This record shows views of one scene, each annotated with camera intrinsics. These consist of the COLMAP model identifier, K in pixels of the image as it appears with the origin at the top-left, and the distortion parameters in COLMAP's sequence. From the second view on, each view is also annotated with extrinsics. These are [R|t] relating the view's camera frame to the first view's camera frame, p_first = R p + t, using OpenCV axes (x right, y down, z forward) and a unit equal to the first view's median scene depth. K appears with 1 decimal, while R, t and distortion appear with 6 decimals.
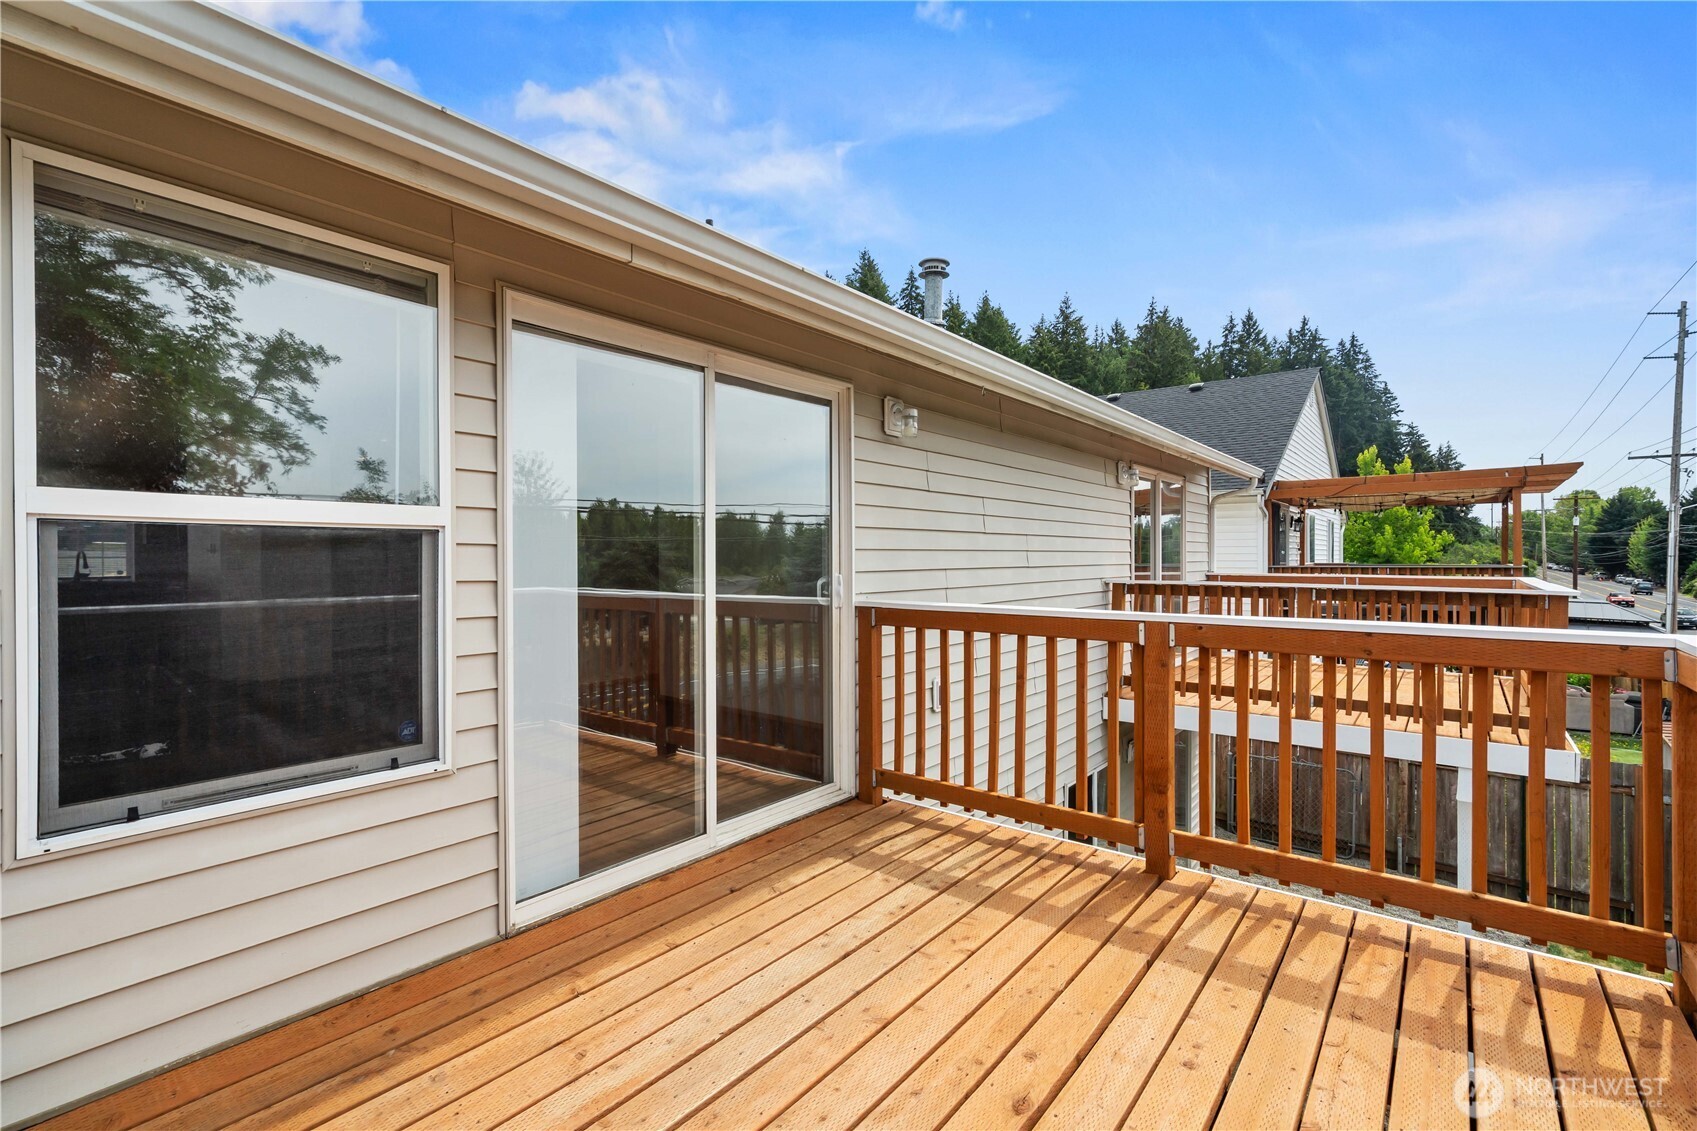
lens RADIAL K [[811.4, 0, 848.5], [0, 811.4, 565.5], [0, 0, 1]] dist [0.000493, -0.000596]
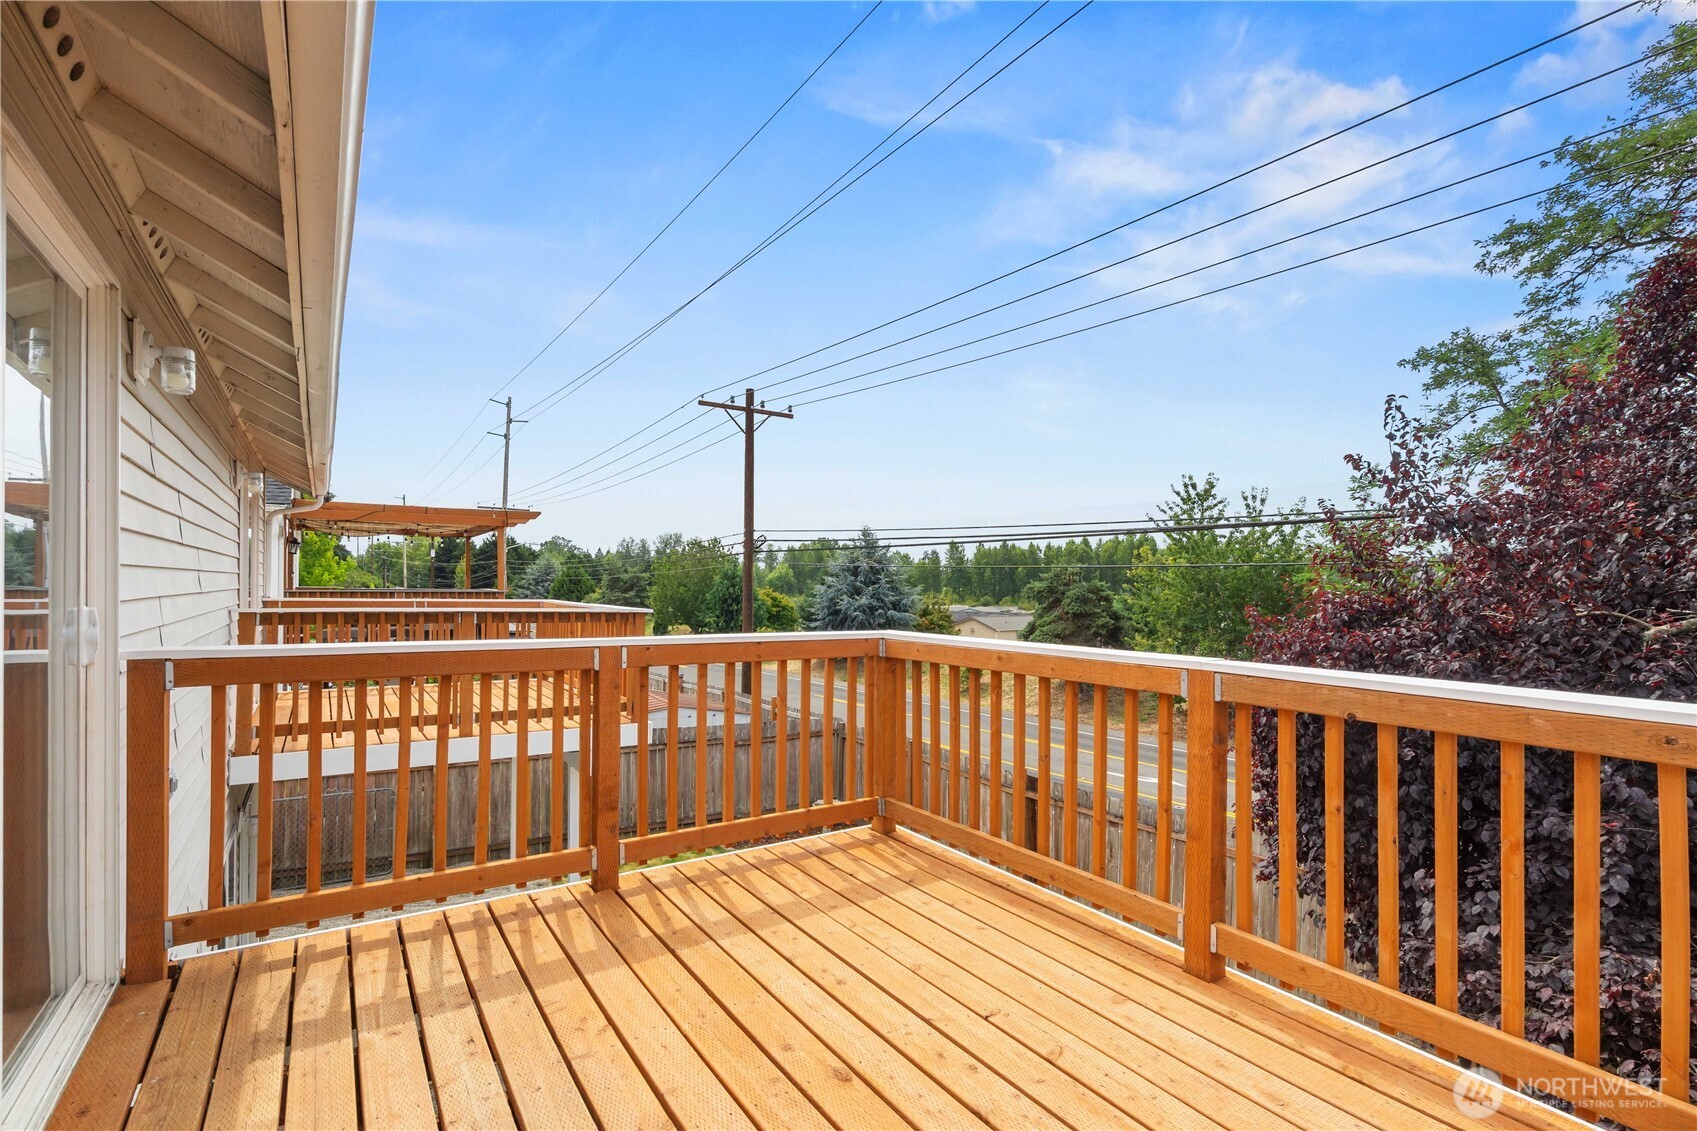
lens RADIAL K [[802.5, 0, 831.5], [0, 802.5, 590.4], [0, 0, 1]] dist [-0.006460, -0.000520]
pose [[0.272409, -0.000098, 0.962182, -0.354347], [-0.002612, 0.999996, 0.000842, -0.002893], [-0.962178, -0.002743, 0.272408, 0.294809]]
